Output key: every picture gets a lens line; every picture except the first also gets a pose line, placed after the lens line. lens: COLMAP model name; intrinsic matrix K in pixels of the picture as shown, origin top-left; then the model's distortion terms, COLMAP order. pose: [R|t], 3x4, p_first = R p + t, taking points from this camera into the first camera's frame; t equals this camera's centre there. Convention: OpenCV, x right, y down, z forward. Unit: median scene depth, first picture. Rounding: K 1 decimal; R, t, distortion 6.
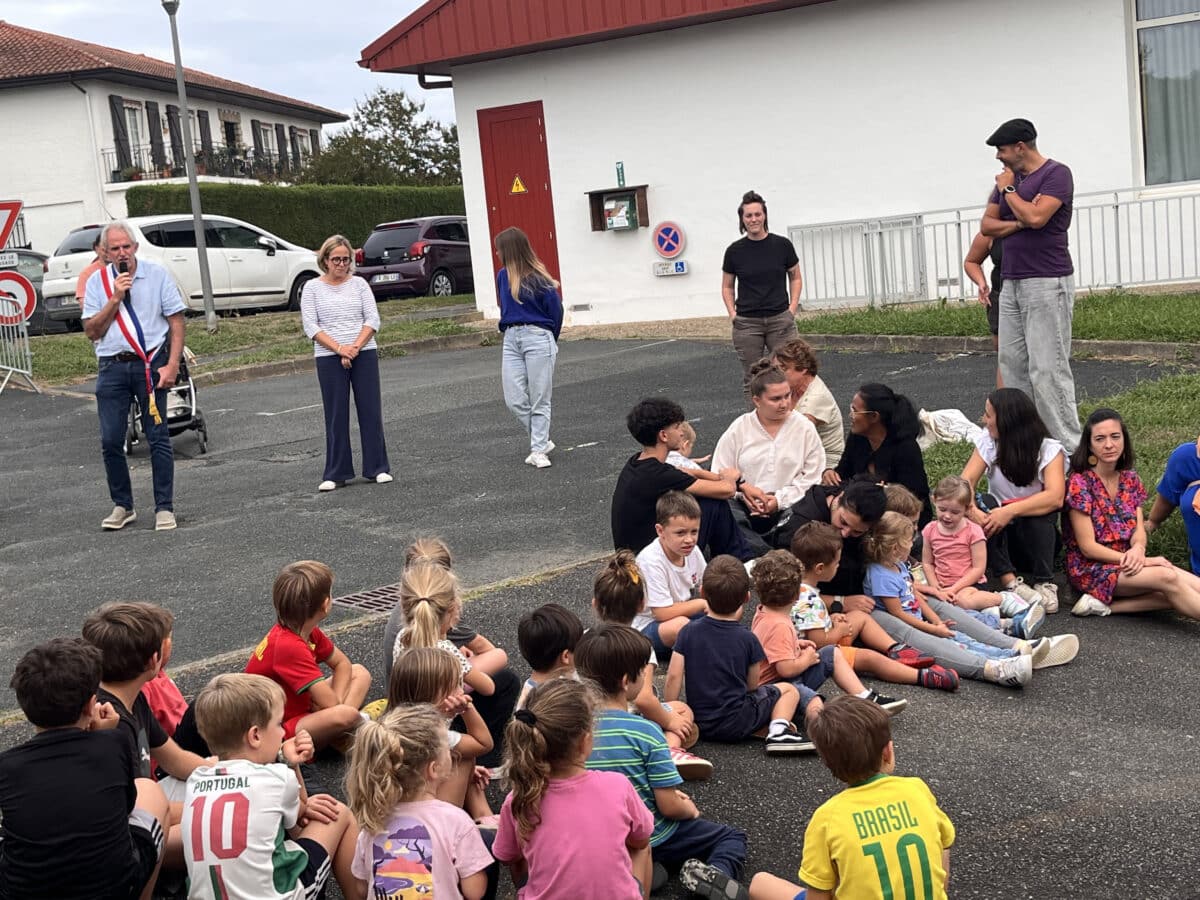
lens RADIAL K [[1633.3, 0, 600.0], [0, 1633.3, 450.0], [0, 0, 1]] dist [0.194435, -0.572510]
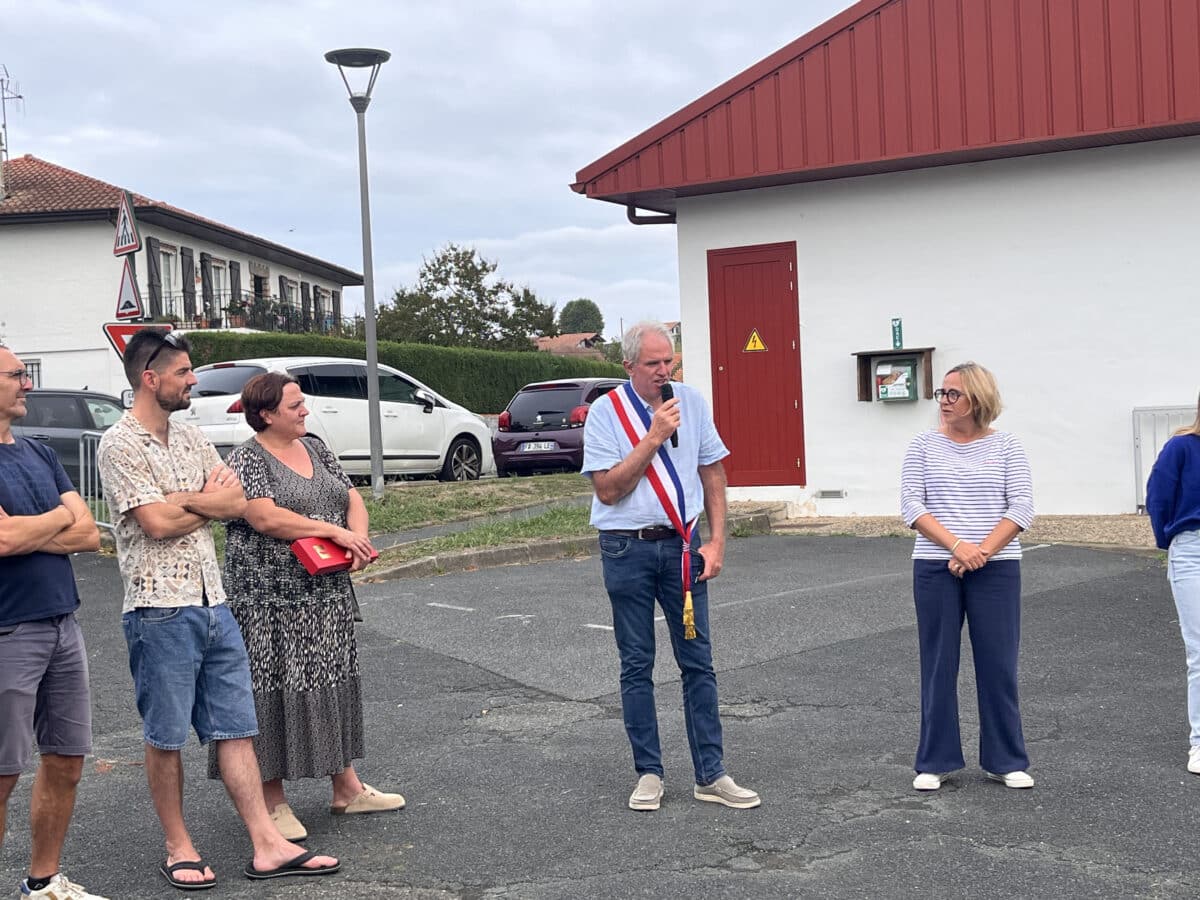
lens RADIAL K [[1633.3, 0, 600.0], [0, 1633.3, 450.0], [0, 0, 1]] dist [0.194435, -0.572510]
pose [[0.997931, 0.052922, 0.036514, -0.143772], [-0.048475, 0.992360, -0.113451, -0.010744], [-0.042239, 0.111446, 0.992872, 0.186589]]
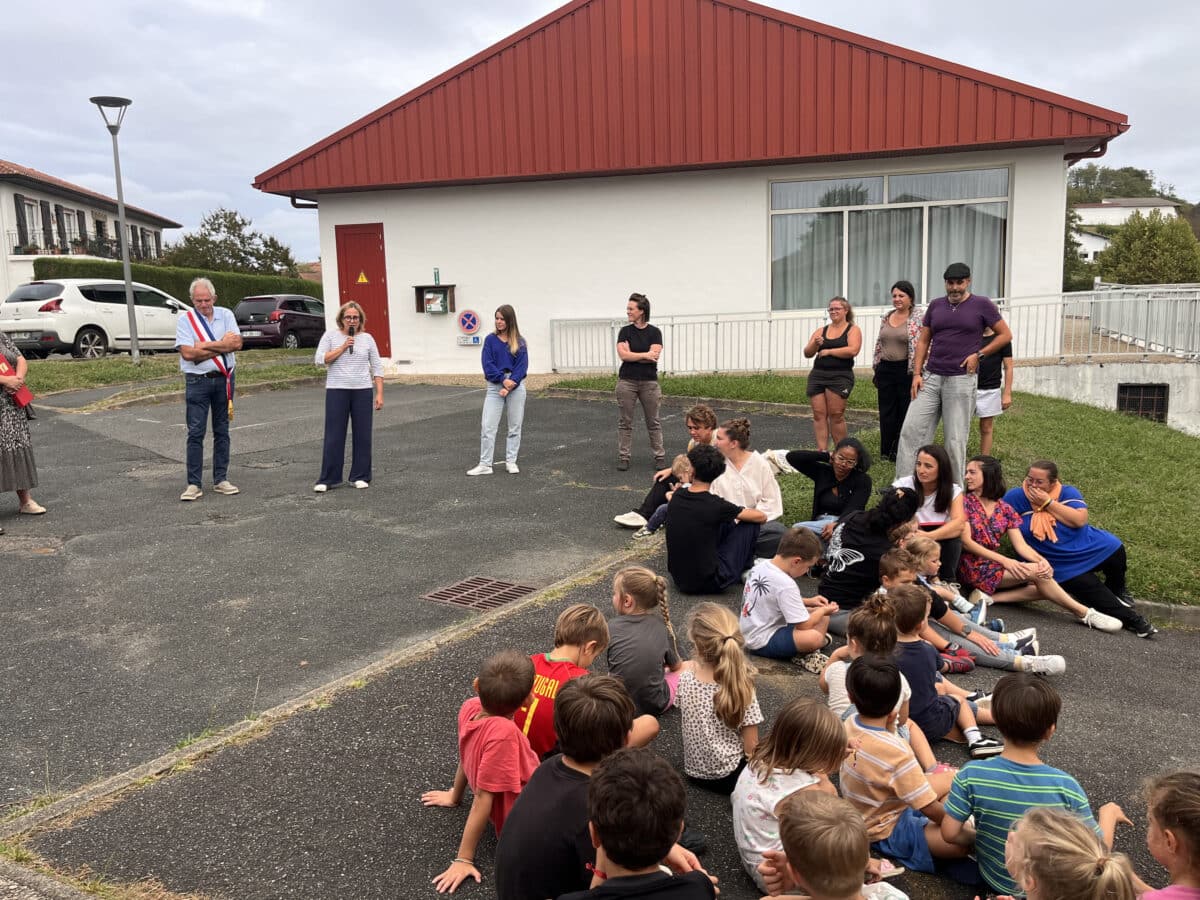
lens RADIAL K [[969.5, 0, 604.1], [0, 969.5, 449.3], [0, 0, 1]] dist [0.063790, -0.056840]
pose [[0.959284, 0.032052, 0.280620, -0.077469], [-0.031047, 0.999486, -0.008029, -0.005265], [-0.280733, -0.001011, 0.959785, 0.083722]]
